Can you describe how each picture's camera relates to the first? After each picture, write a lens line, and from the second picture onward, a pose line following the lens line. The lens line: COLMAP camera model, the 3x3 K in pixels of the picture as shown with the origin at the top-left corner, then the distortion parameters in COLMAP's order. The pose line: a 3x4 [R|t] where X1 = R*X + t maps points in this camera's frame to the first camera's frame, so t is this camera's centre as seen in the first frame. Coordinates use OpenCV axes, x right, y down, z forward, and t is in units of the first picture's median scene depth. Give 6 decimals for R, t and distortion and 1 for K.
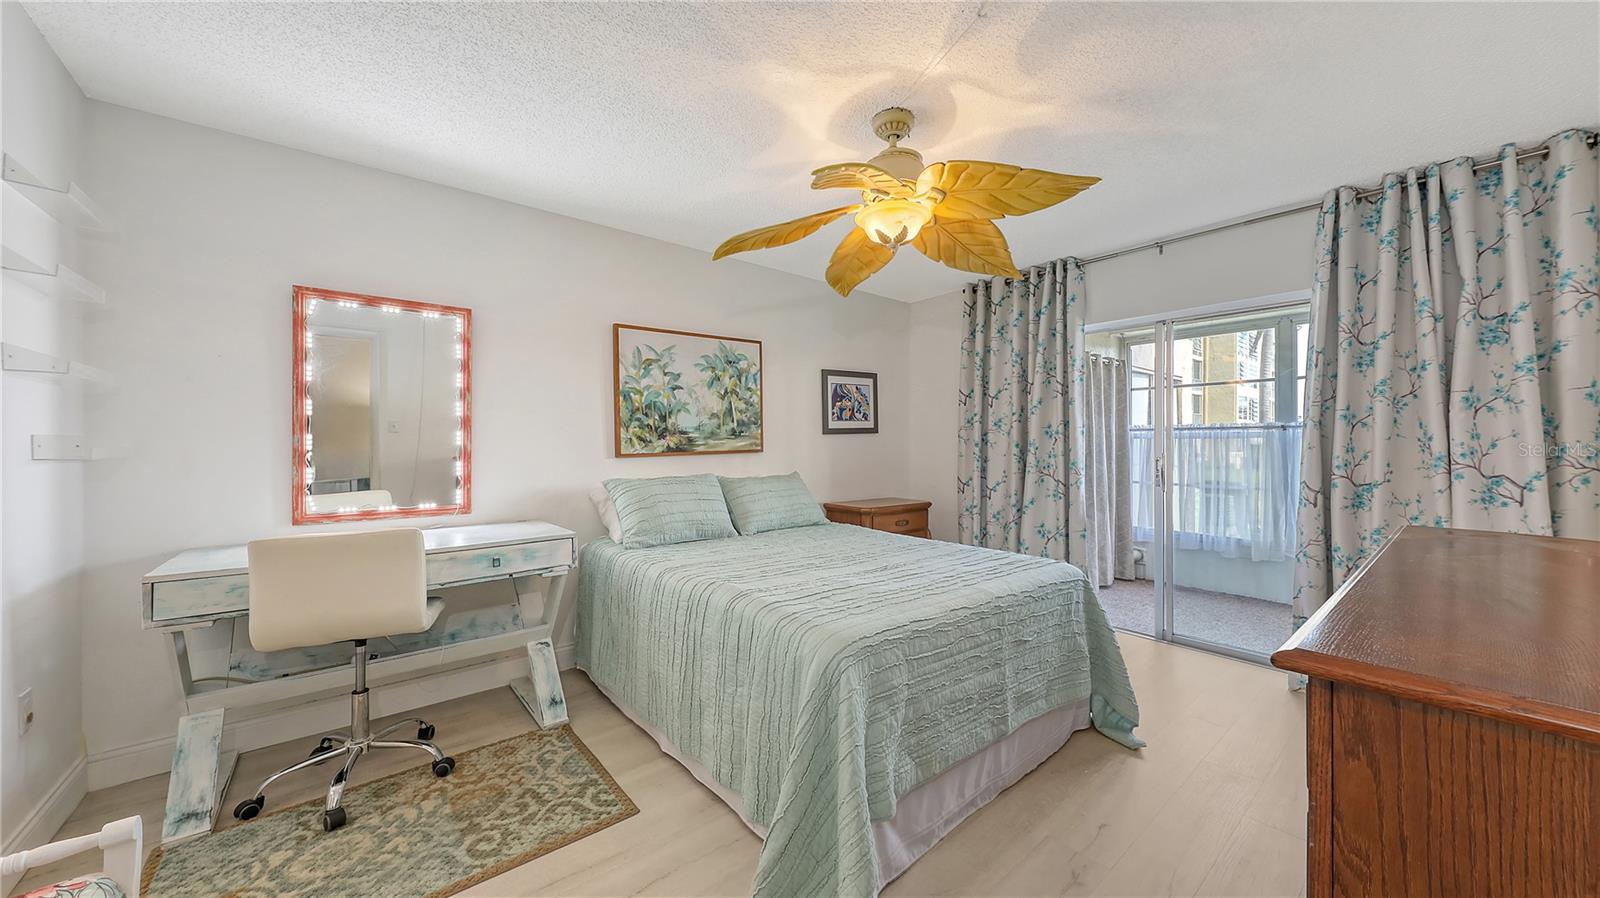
lens RADIAL K [[560.9, 0, 806.2], [0, 560.9, 441.8], [0, 0, 1]] dist [-0.001133, -0.000347]
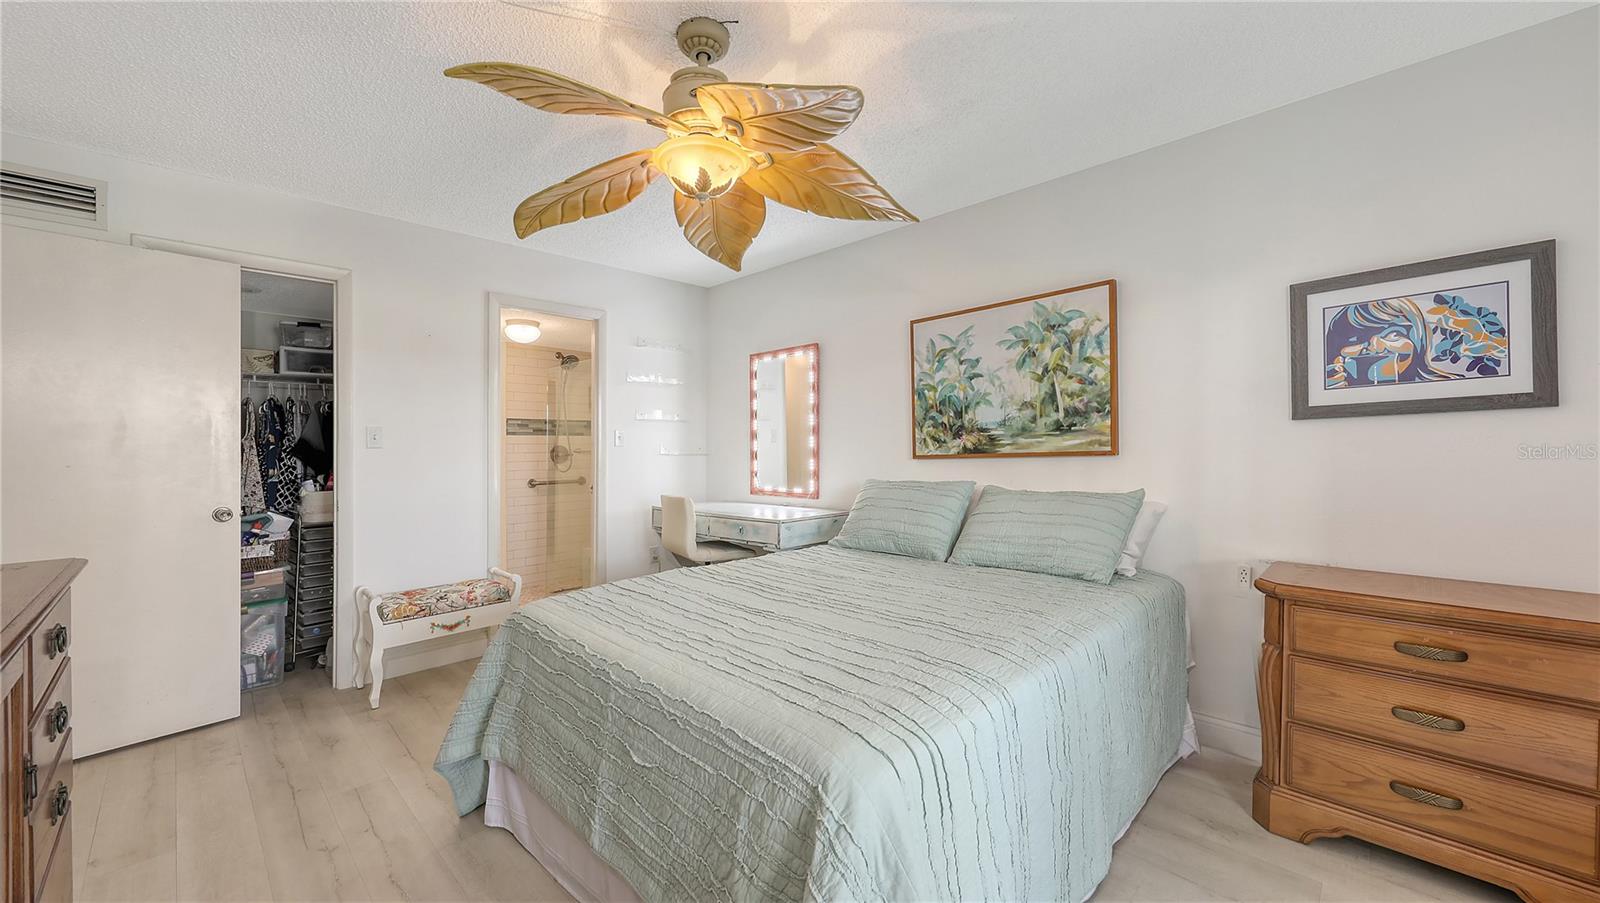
lens RADIAL K [[608.5, 0, 799.5], [0, 608.5, 445.1], [0, 0, 1]] dist [0.000937, 0.000046]
pose [[0.092117, -0.002588, -0.995745, 0.624282], [0.018454, 0.999829, -0.000892, 0.001461], [0.995577, -0.018294, 0.092149, 0.639760]]
